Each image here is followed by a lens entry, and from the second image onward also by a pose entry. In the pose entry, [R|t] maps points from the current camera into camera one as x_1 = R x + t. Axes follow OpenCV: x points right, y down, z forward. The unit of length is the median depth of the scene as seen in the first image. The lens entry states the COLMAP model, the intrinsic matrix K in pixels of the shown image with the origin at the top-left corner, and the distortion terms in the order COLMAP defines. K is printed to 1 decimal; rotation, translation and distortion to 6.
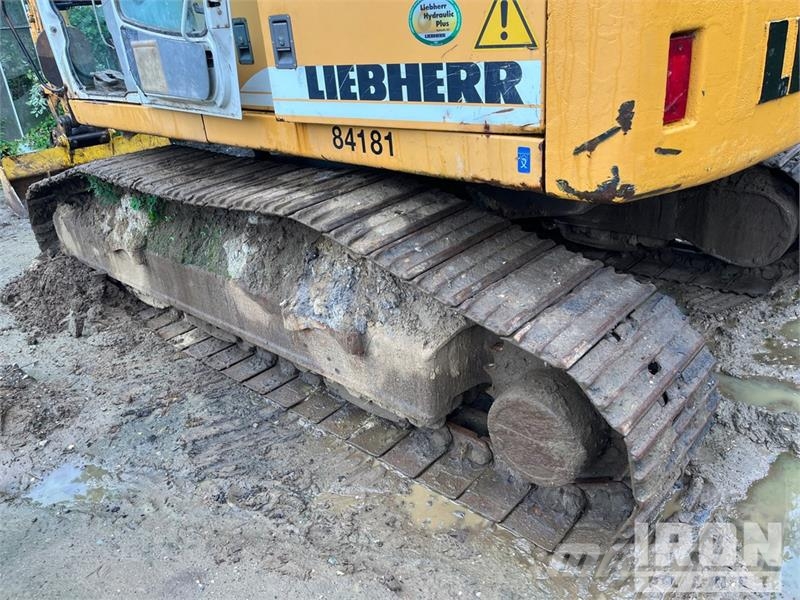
lens RADIAL K [[602.5, 0, 325.4], [0, 602.5, 296.3], [0, 0, 1]] dist [0.080778, -0.103388]
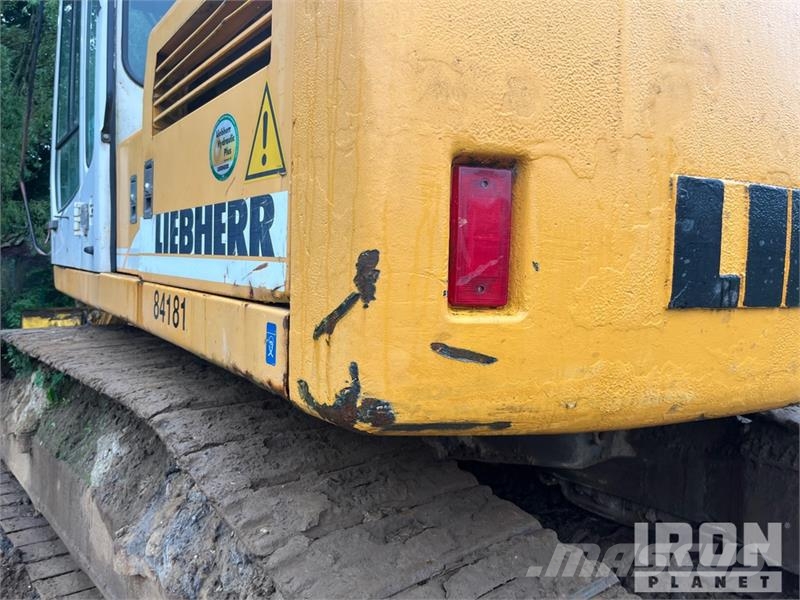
lens RADIAL K [[608.5, 0, 396.3], [0, 608.5, 297.9], [0, 0, 1]] dist [0.070174, -0.106199]
pose [[0.989156, 0.133525, -0.061161, 0.482805], [-0.146493, 0.926682, -0.346122, -0.074316], [0.010461, 0.351328, 0.936194, 0.418071]]
